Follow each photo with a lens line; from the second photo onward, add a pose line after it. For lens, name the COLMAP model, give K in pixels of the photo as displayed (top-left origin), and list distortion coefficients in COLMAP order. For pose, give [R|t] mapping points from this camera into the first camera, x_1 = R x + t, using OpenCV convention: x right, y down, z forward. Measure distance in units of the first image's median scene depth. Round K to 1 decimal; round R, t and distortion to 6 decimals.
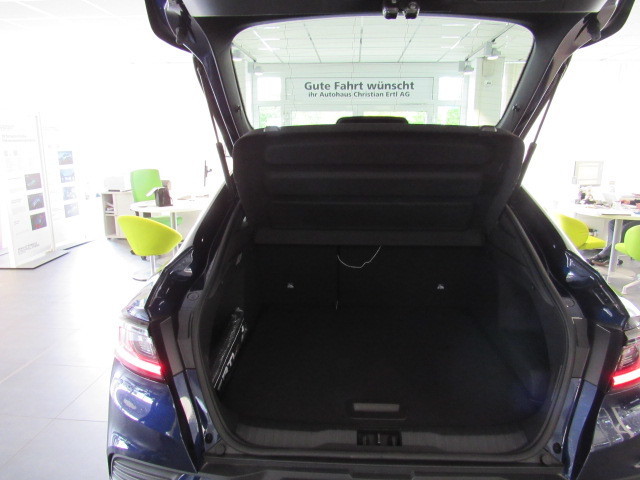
lens RADIAL K [[456.3, 0, 320.0], [0, 456.3, 240.0], [0, 0, 1]] dist [-0.018843, 0.001011]
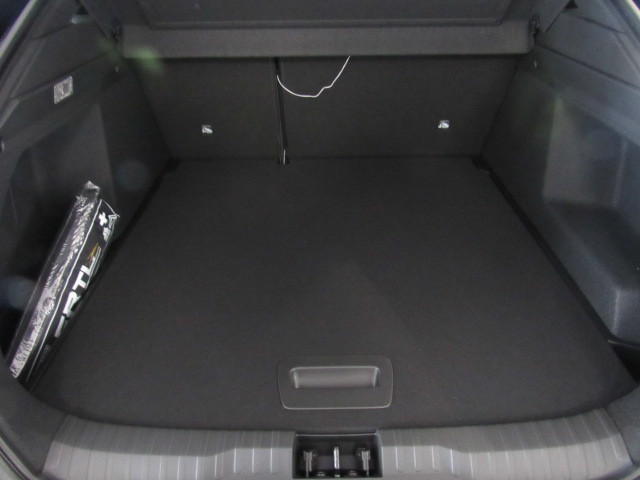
lens RADIAL K [[456.3, 0, 320.0], [0, 456.3, 240.0], [0, 0, 1]] dist [-0.018843, 0.001011]
pose [[0.998251, -0.041291, 0.042319, 0.076026], [0.022786, 0.929128, 0.369056, 0.018422], [-0.054559, -0.367446, 0.928443, 0.470902]]
